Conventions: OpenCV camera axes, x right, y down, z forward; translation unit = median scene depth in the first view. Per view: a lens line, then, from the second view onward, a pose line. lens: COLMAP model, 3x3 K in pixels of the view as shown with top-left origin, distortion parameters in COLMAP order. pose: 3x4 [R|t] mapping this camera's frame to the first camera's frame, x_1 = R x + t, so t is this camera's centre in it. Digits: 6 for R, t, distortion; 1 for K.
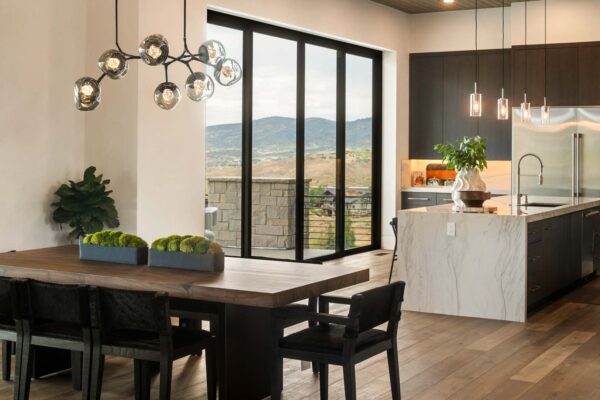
lens RADIAL K [[892.8, 0, 299.8], [0, 892.8, 199.5], [0, 0, 1]] dist [-0.163710, 0.000000]
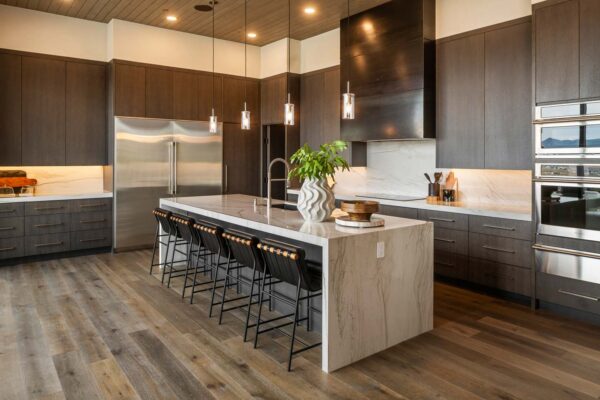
lens RADIAL K [[410.6, 0, 305.0], [0, 410.6, 158.6], [0, 0, 1]] dist [-0.029549, 0.001777]
pose [[0.381219, -0.007123, 0.924457, -0.142993], [0.051926, 0.998557, -0.013719, -0.034207], [-0.923025, 0.053233, 0.381038, 0.602238]]
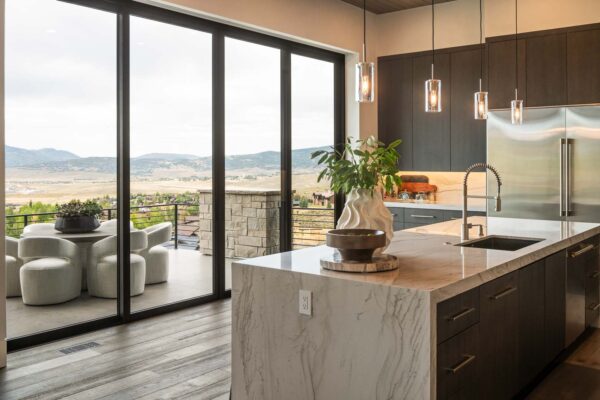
lens RADIAL K [[584.9, 0, 317.5], [0, 584.9, 184.8], [0, 0, 1]] dist [-0.029535, 0.000000]
pose [[0.992916, -0.002333, -0.118795, 0.146036], [0.000336, 0.999858, -0.016825, -0.022369], [0.118817, 0.016666, 0.992776, 0.420907]]
